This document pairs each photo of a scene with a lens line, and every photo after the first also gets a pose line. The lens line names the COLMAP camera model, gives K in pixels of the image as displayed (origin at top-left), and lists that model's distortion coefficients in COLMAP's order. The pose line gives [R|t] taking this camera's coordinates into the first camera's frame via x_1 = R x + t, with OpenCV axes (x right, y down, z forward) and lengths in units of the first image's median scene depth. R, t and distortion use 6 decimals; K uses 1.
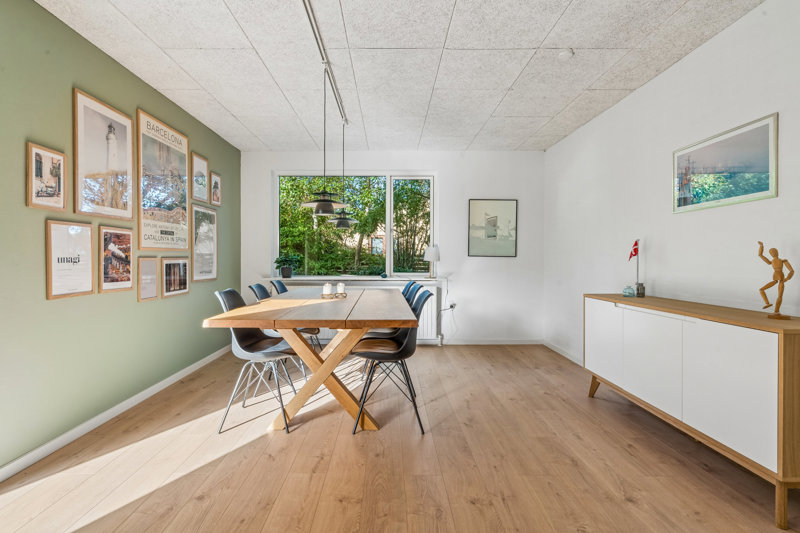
lens RADIAL K [[392.7, 0, 388.0], [0, 392.7, 260.8], [0, 0, 1]] dist [-0.002262, 0.004353]
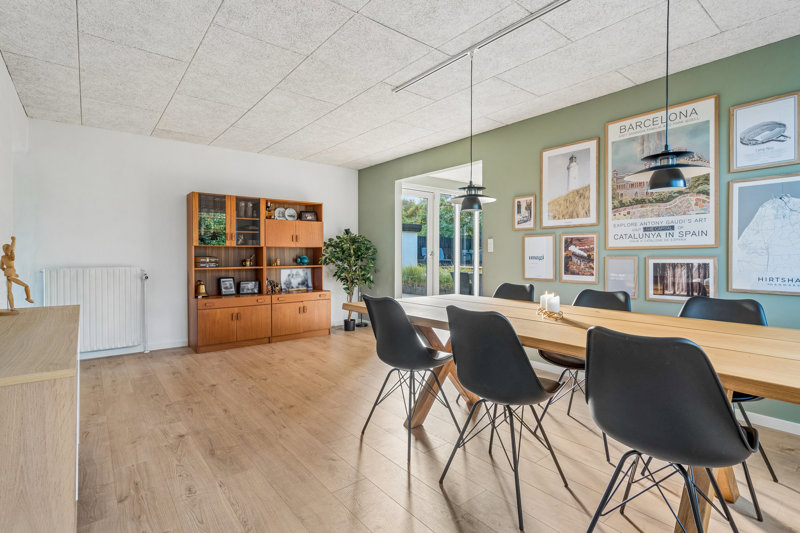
lens RADIAL K [[392.7, 0, 396.8], [0, 392.7, 254.9], [0, 0, 1]] dist [-0.002262, 0.004353]
pose [[-0.780687, -0.003860, -0.624911, 0.575388], [-0.007013, 0.999972, 0.002585, -0.011602], [0.624883, 0.006401, -0.780692, 1.631857]]
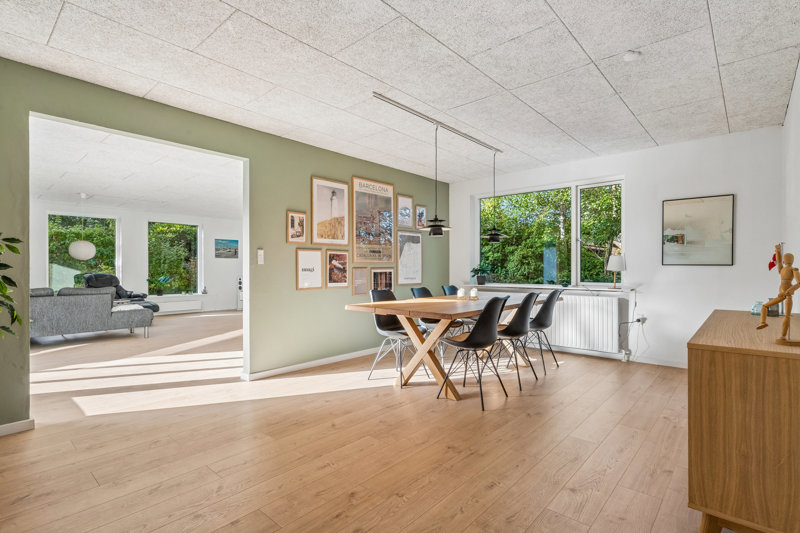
lens RADIAL K [[392.7, 0, 403.9], [0, 392.7, 266.3], [0, 0, 1]] dist [-0.002262, 0.004353]
pose [[0.752075, -0.006606, -0.659045, 0.642108], [-0.000502, 0.999944, -0.010596, 0.000958], [0.659078, 0.008300, 0.752029, -0.085188]]
